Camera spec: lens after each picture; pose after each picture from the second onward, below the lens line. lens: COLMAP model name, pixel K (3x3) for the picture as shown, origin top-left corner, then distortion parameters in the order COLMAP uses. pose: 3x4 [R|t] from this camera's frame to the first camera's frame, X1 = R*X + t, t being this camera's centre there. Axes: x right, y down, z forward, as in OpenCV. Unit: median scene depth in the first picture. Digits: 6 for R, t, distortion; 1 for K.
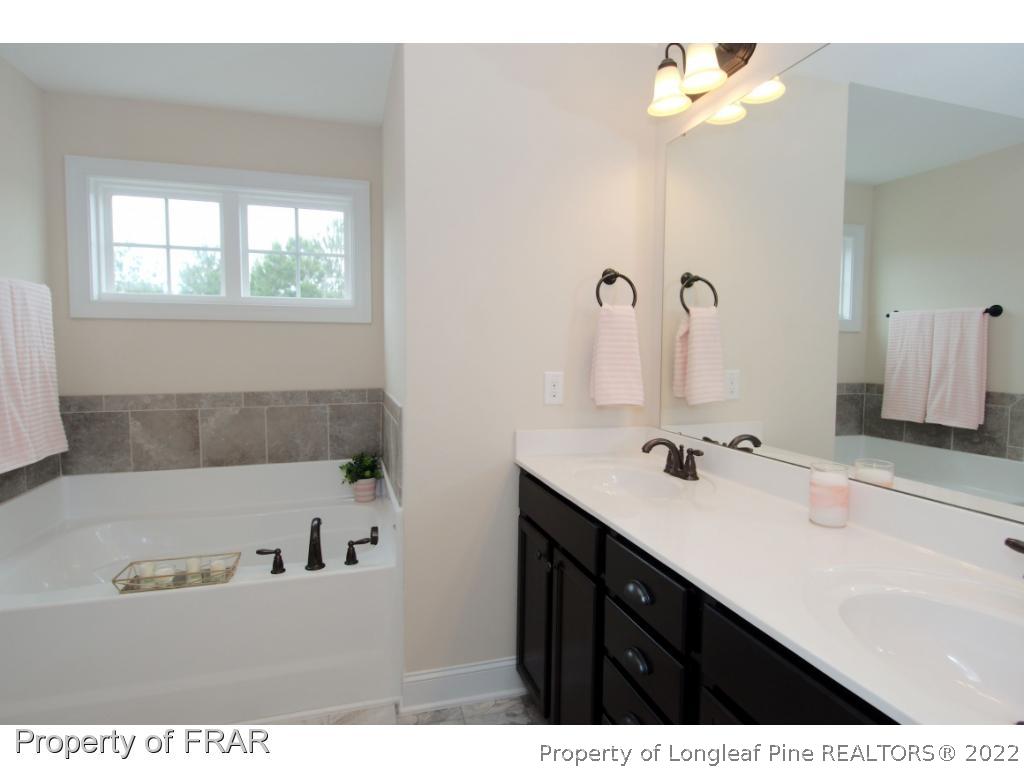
lens RADIAL K [[530.1, 0, 512.0], [0, 530.1, 384.0], [0, 0, 1]] dist [0.006105, -0.020524]
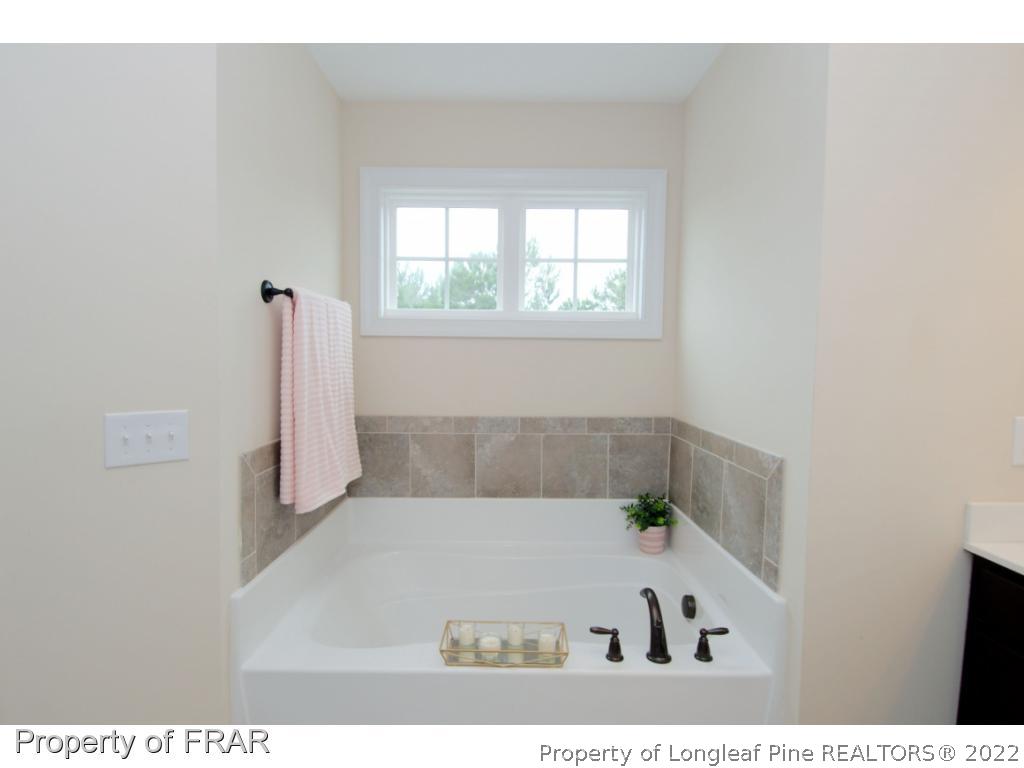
lens RADIAL K [[533.1, 0, 512.0], [0, 533.1, 384.0], [0, 0, 1]] dist [0.004351, -0.000211]
pose [[0.955447, 0.021655, -0.294367, -0.256790], [-0.026647, 0.999561, -0.012959, -0.028247], [0.293957, 0.020226, 0.955605, 0.132545]]
